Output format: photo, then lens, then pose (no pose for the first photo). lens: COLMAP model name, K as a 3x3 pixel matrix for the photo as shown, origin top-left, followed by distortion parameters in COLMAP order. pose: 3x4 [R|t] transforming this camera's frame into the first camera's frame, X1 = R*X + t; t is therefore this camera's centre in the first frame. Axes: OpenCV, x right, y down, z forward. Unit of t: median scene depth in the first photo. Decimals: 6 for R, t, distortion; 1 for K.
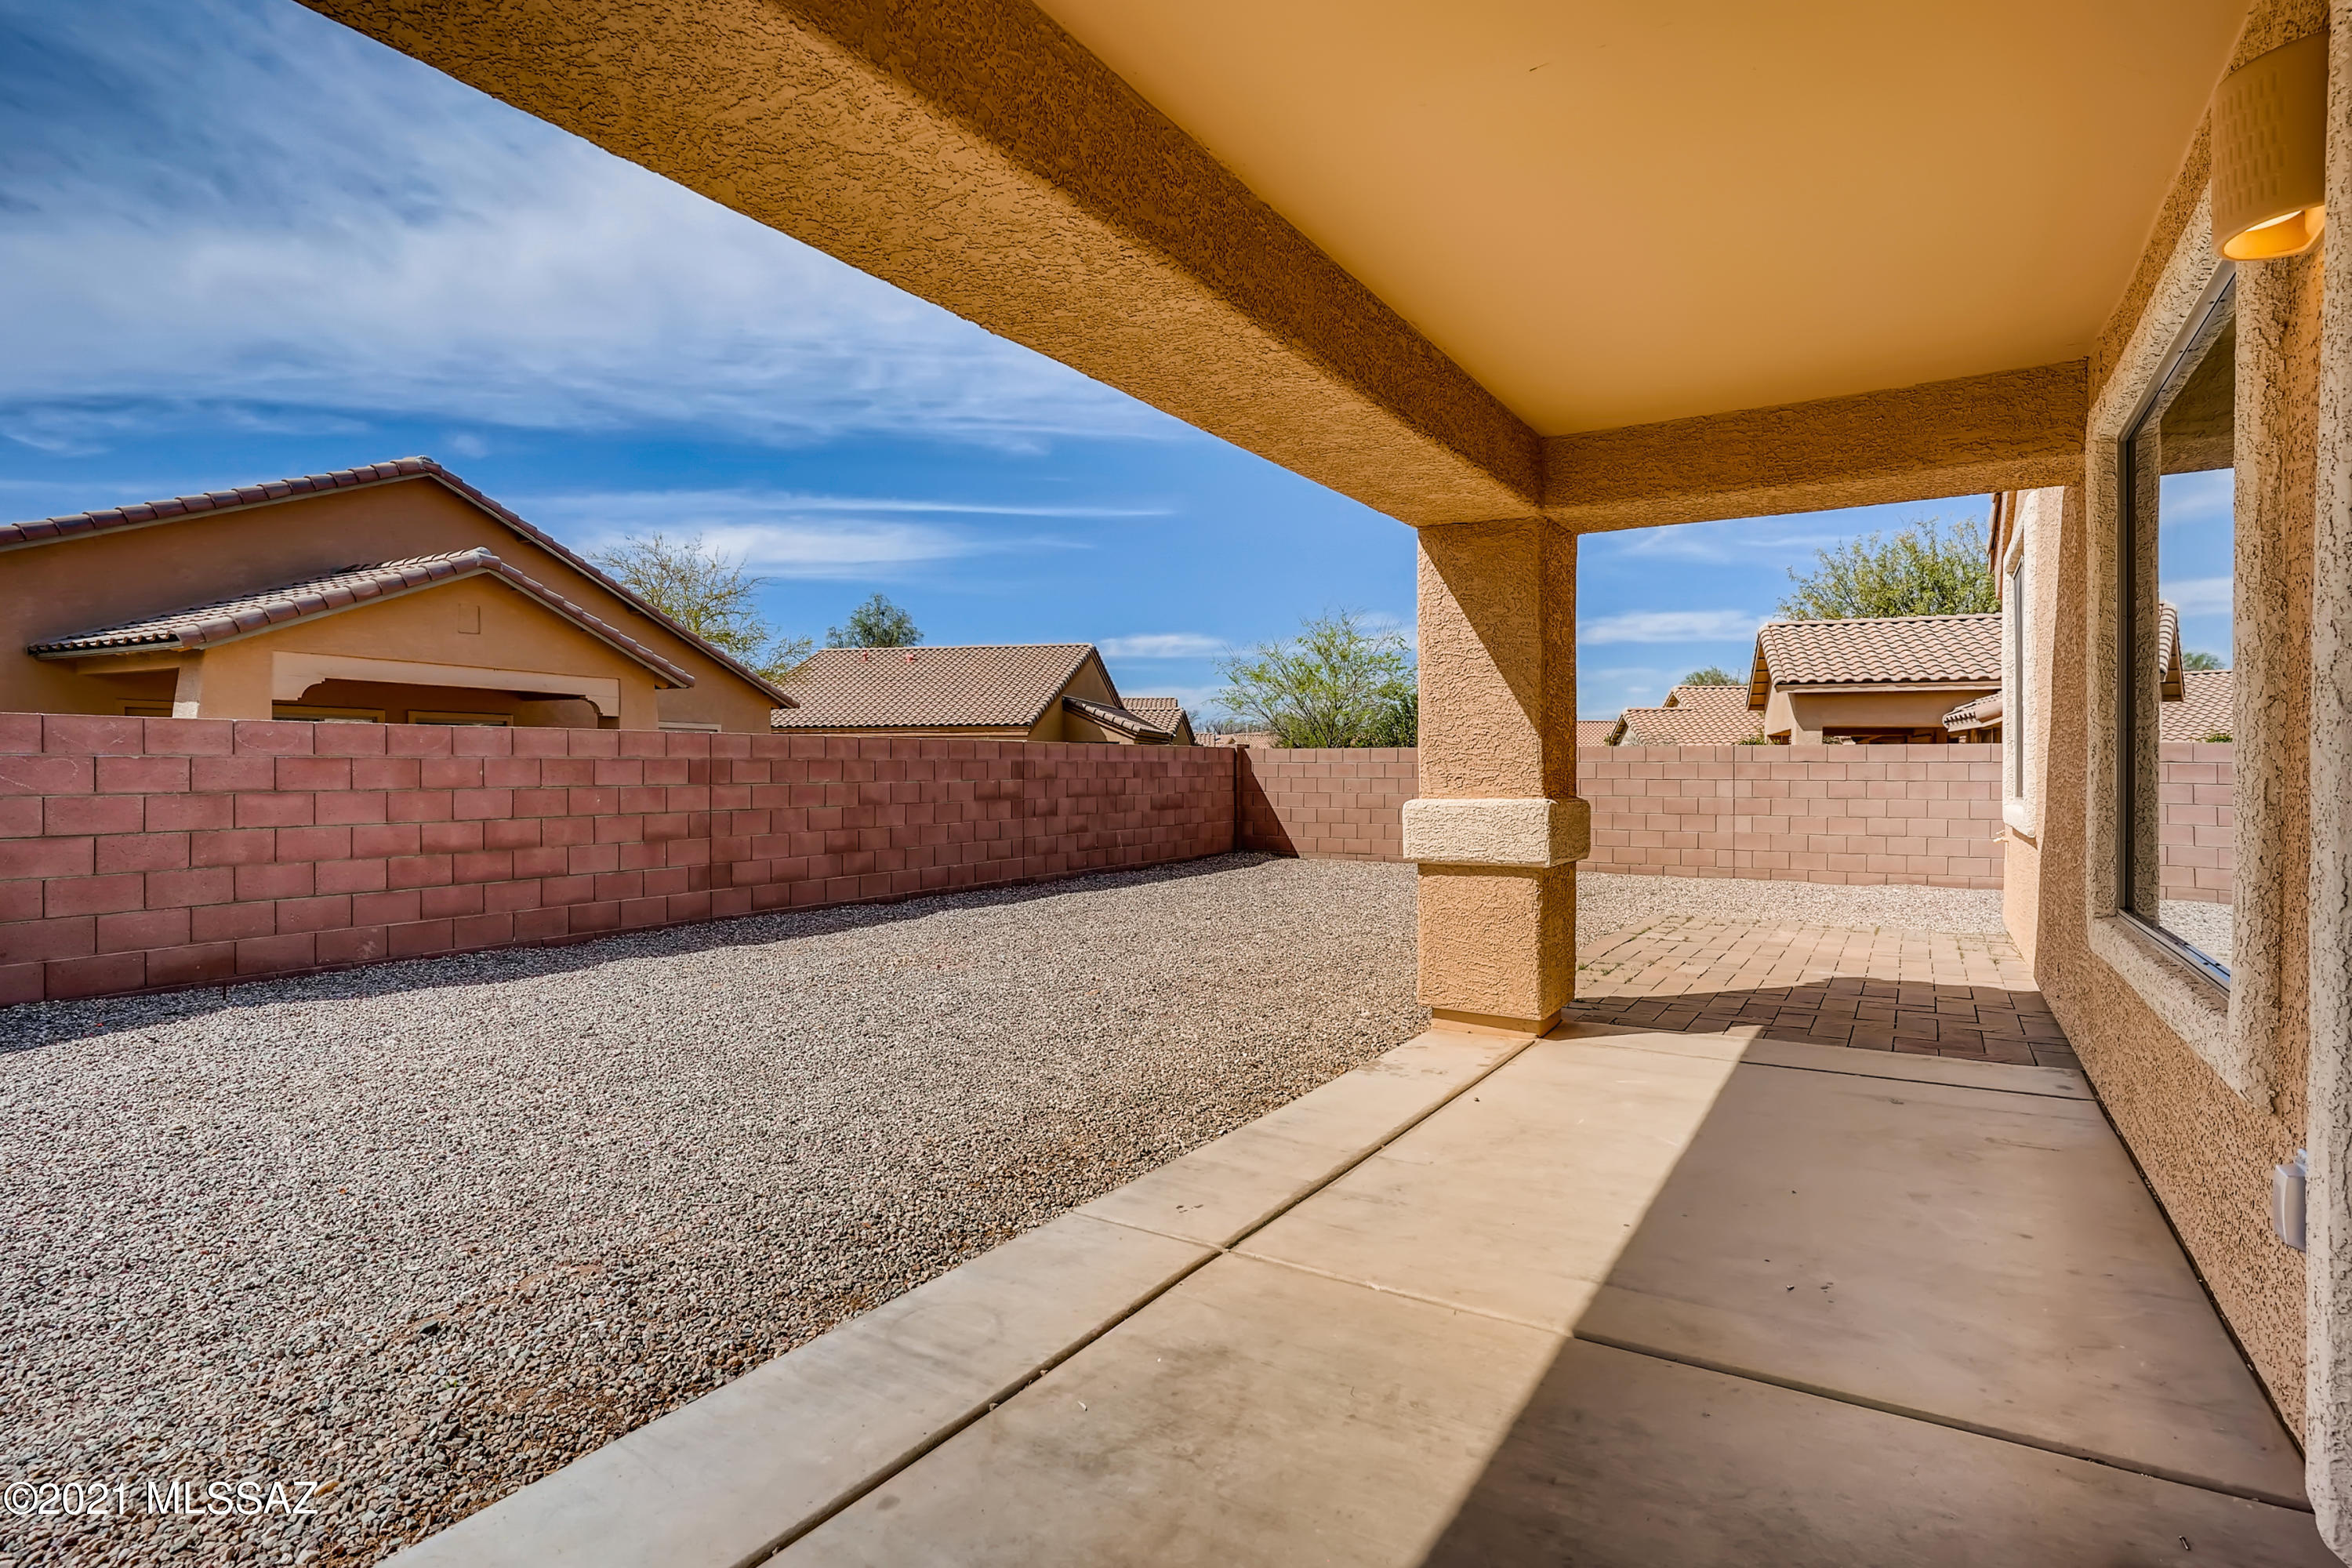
lens RADIAL K [[1162.0, 0, 1184.6], [0, 1162.0, 769.7], [0, 0, 1]] dist [-0.034532, 0.018417]
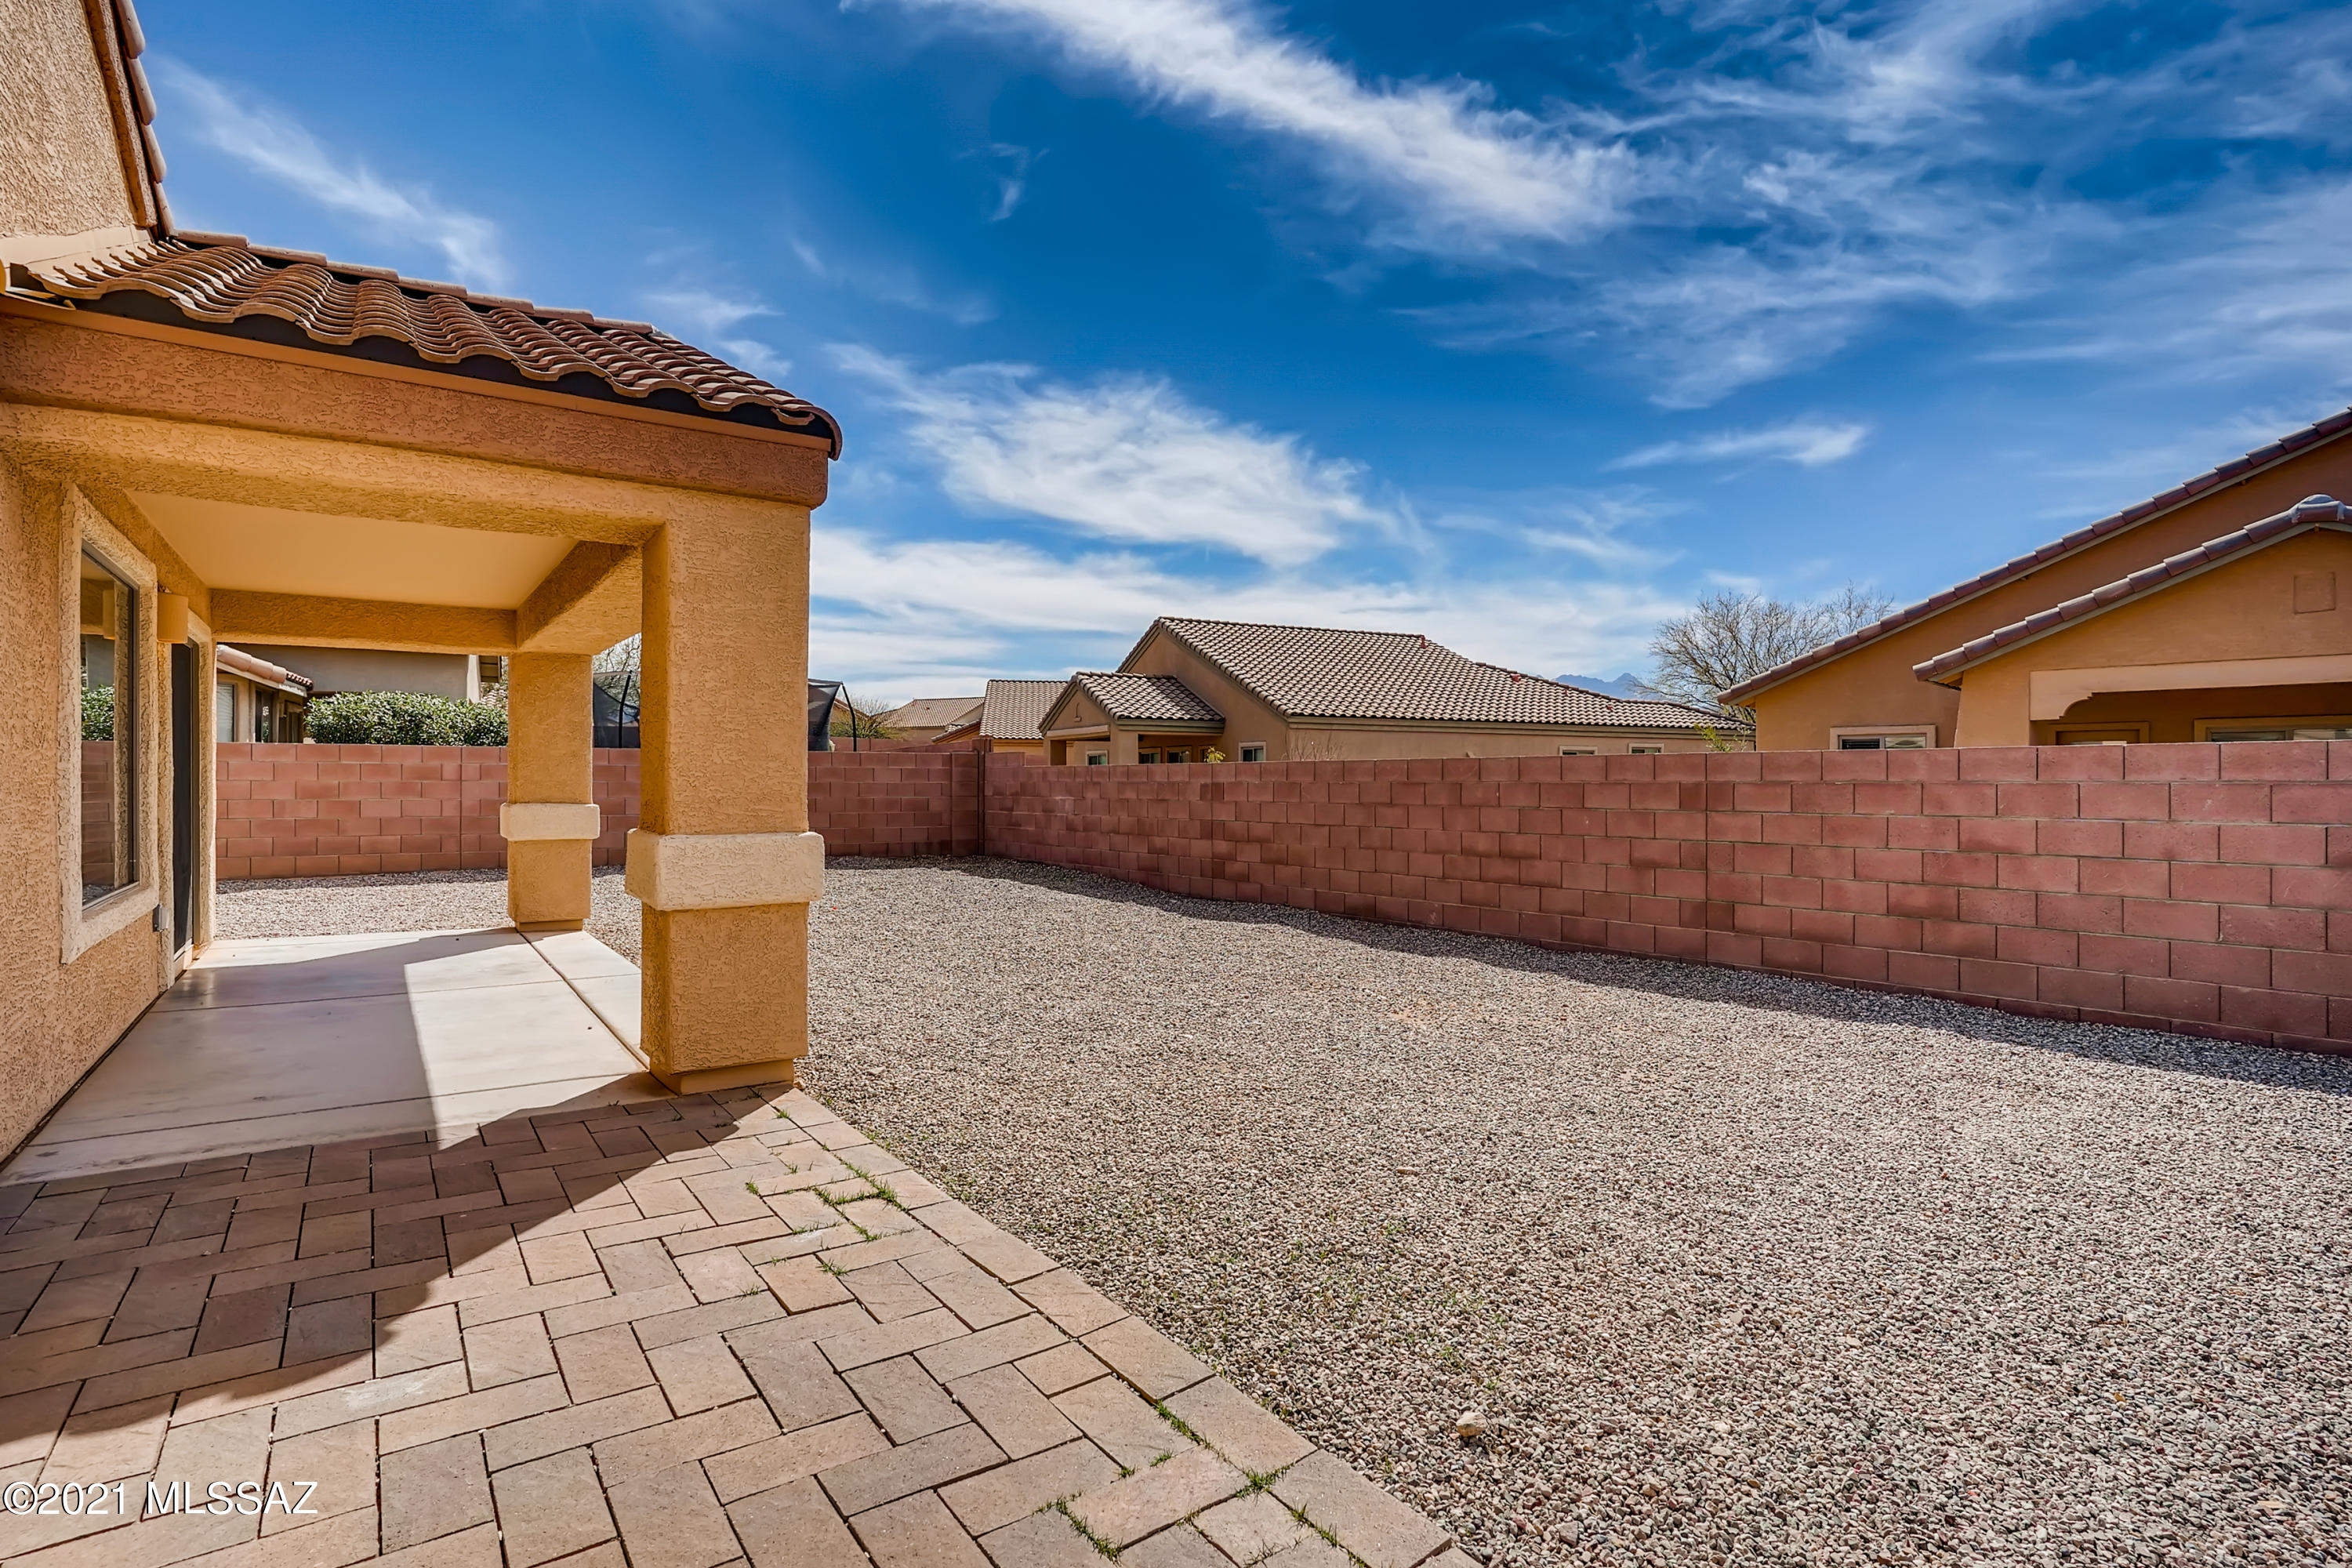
lens RADIAL K [[1162.0, 0, 1182.2], [0, 1162.0, 786.7], [0, 0, 1]] dist [-0.034532, 0.018417]
pose [[-0.371176, 0.003035, -0.928558, 0.563435], [-0.003545, 0.999983, 0.004686, -0.008642], [0.928556, 0.005031, -0.371159, 0.956924]]
